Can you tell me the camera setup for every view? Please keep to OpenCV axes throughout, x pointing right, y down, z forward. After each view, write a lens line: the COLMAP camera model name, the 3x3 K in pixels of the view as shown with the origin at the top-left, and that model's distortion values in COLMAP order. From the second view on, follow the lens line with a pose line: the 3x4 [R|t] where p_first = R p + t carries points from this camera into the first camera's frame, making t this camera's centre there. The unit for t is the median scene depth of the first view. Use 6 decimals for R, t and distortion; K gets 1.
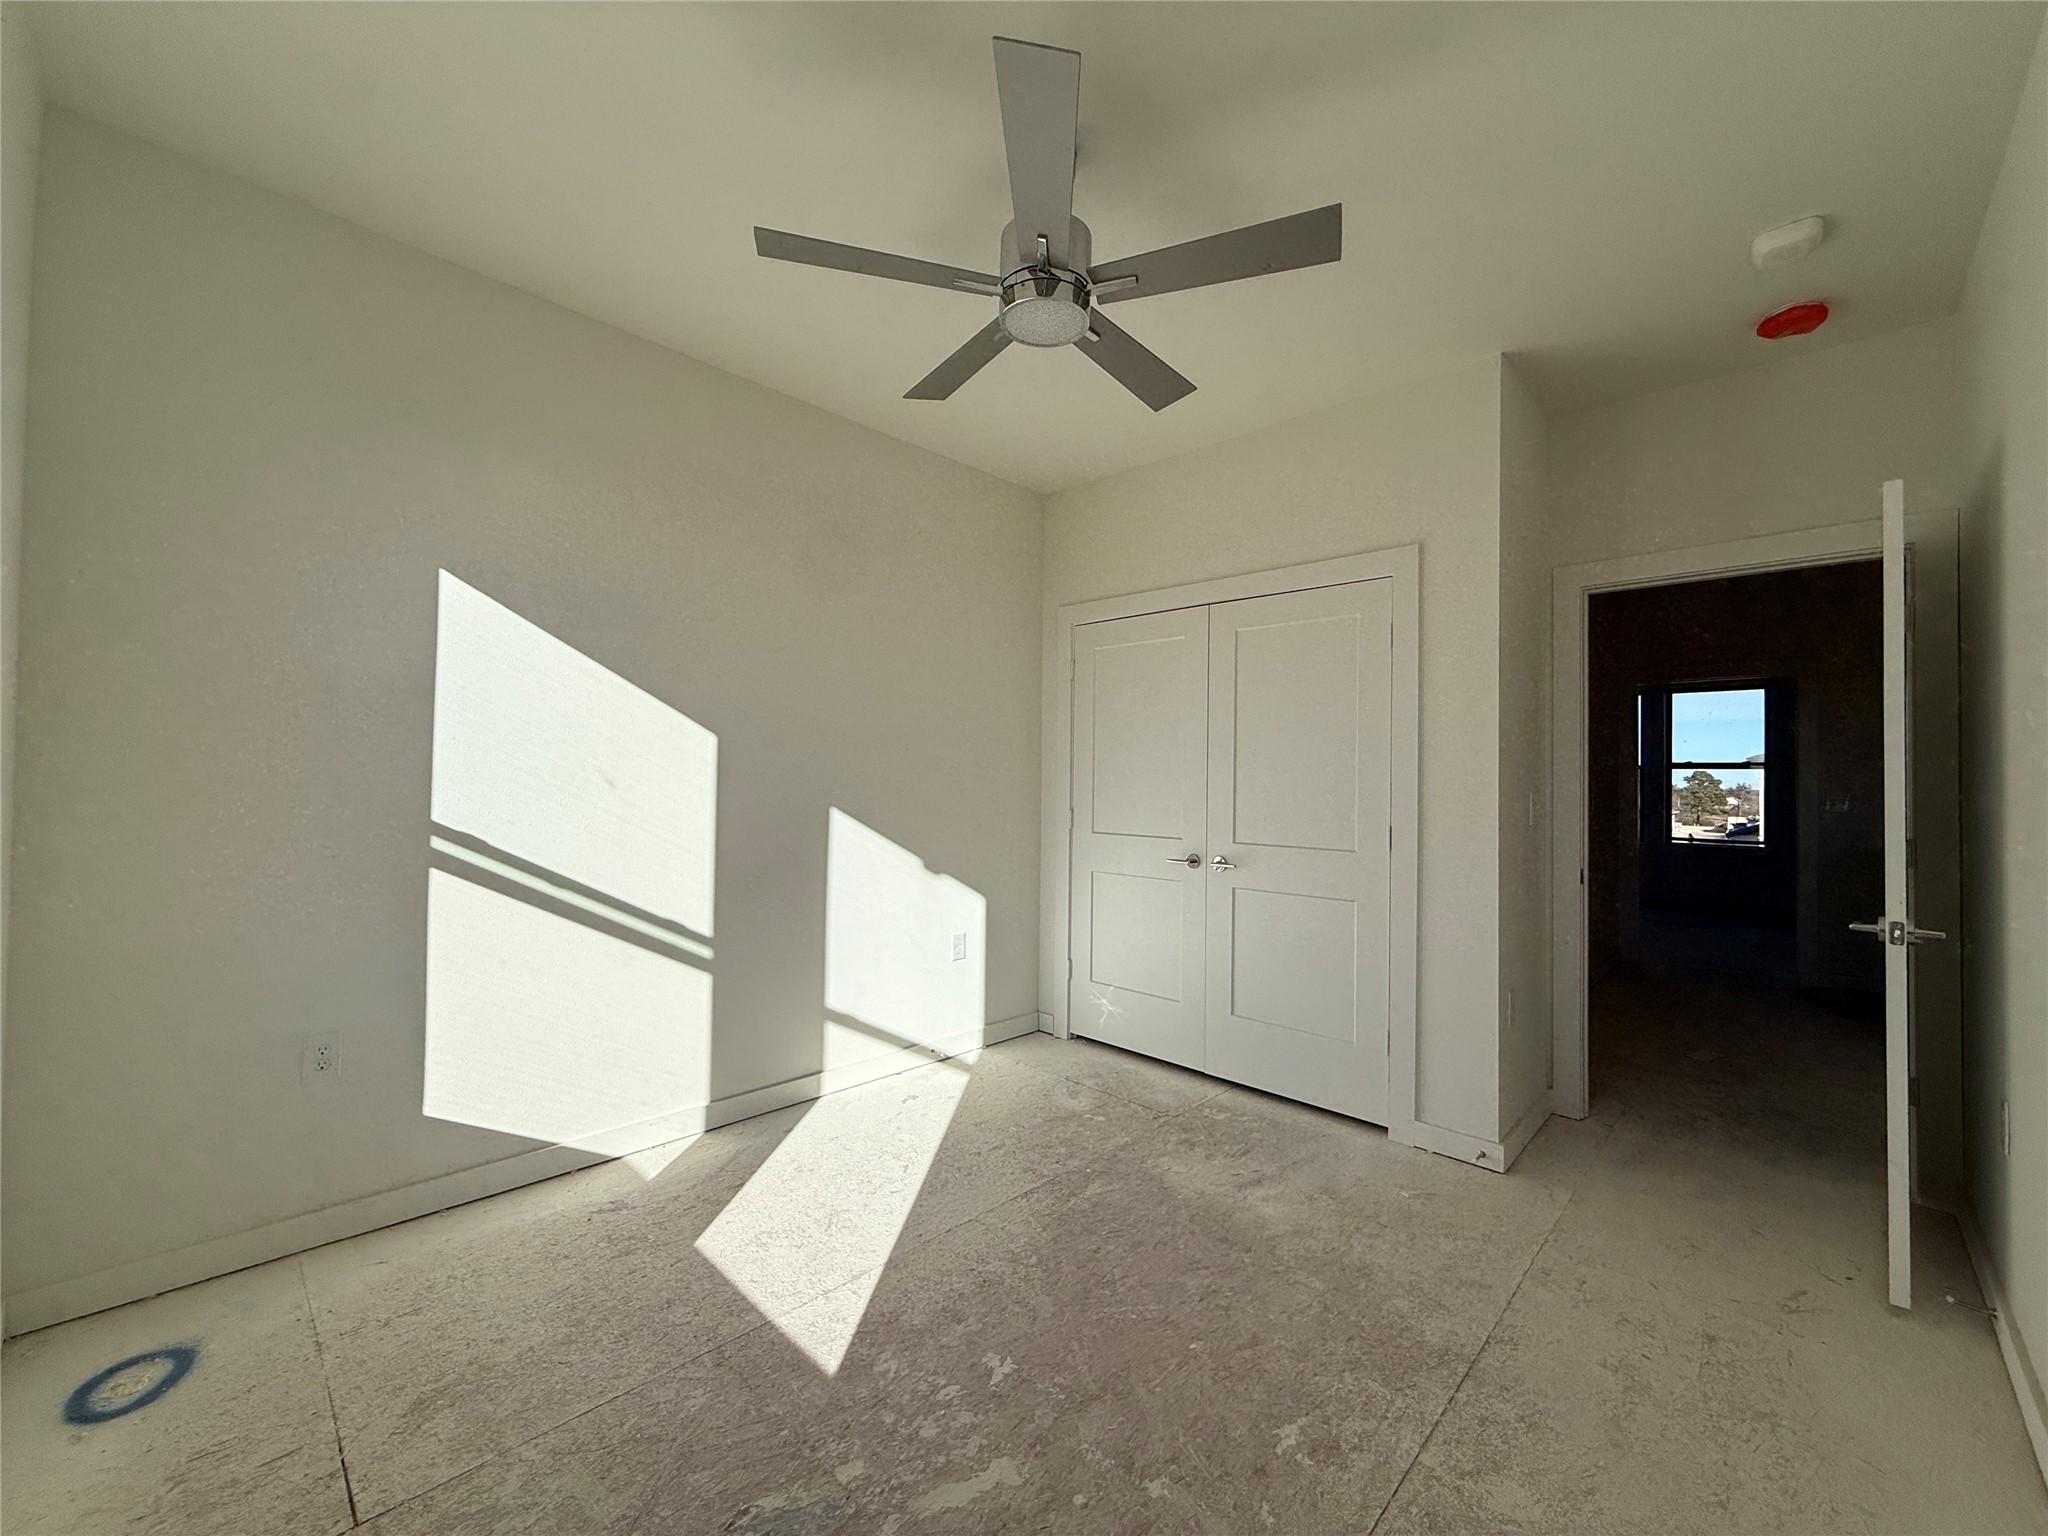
lens RADIAL K [[815.6, 0, 1014.6], [0, 815.6, 771.7], [0, 0, 1]] dist [-0.000990, -0.000444]
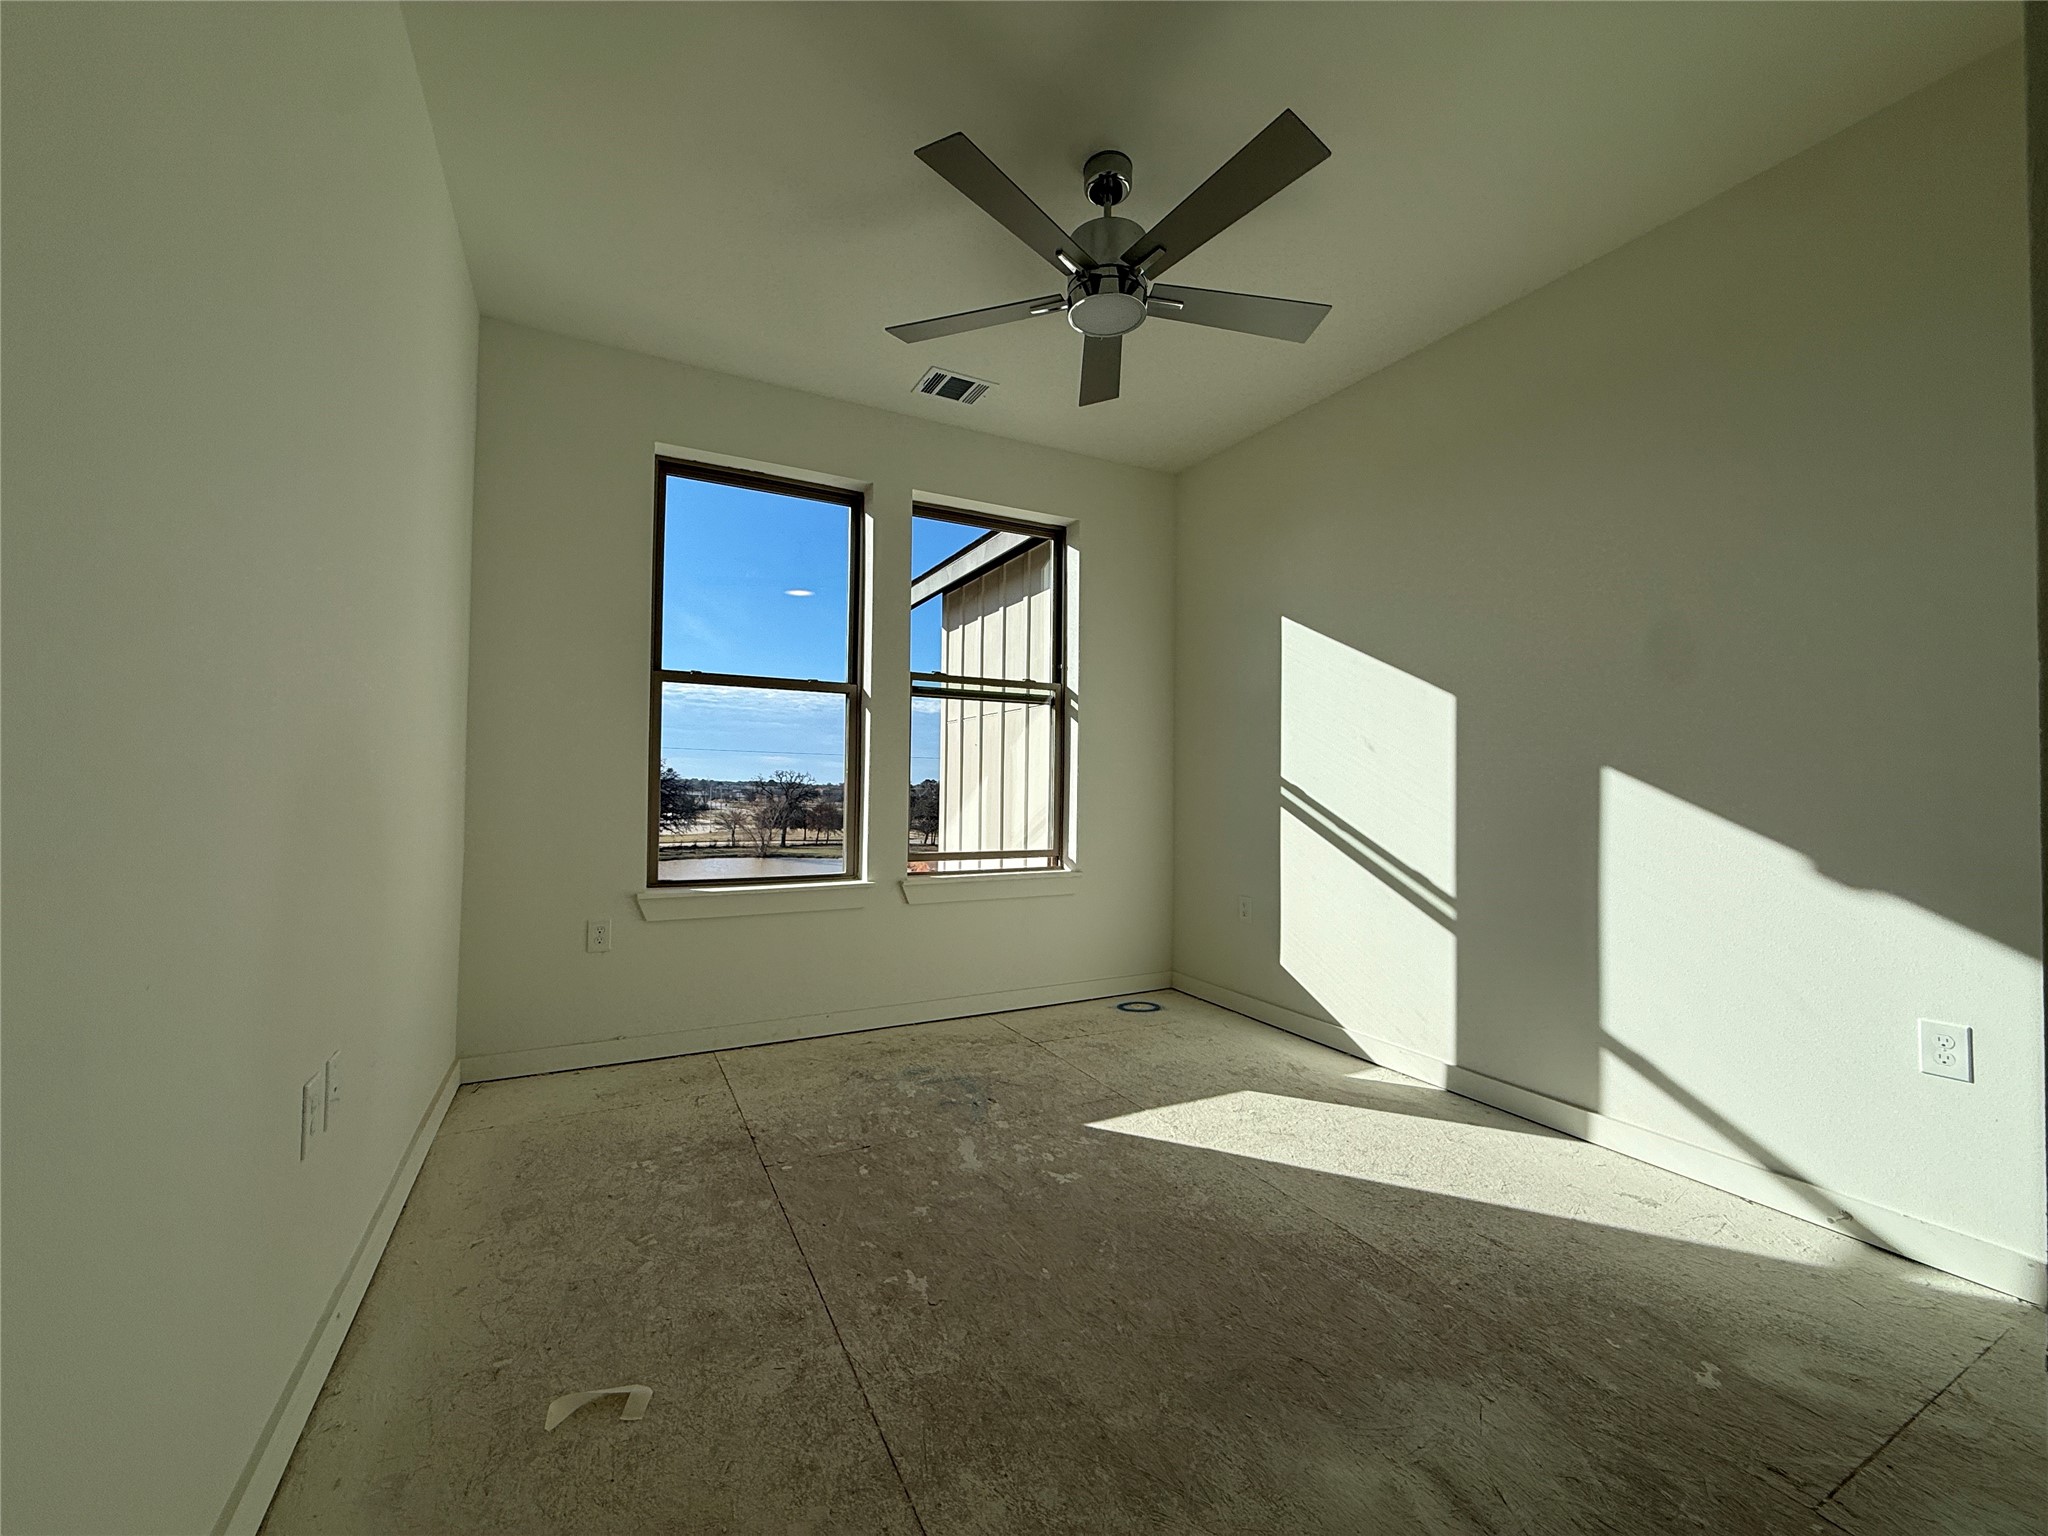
lens RADIAL K [[815.6, 0, 1017.6], [0, 815.6, 759.2], [0, 0, 1]] dist [-0.000990, -0.000444]
pose [[-0.316245, -0.052988, -0.947197, 0.924277], [-0.006038, 0.998531, -0.053844, 0.111728], [0.948658, -0.011308, -0.316100, 0.998170]]
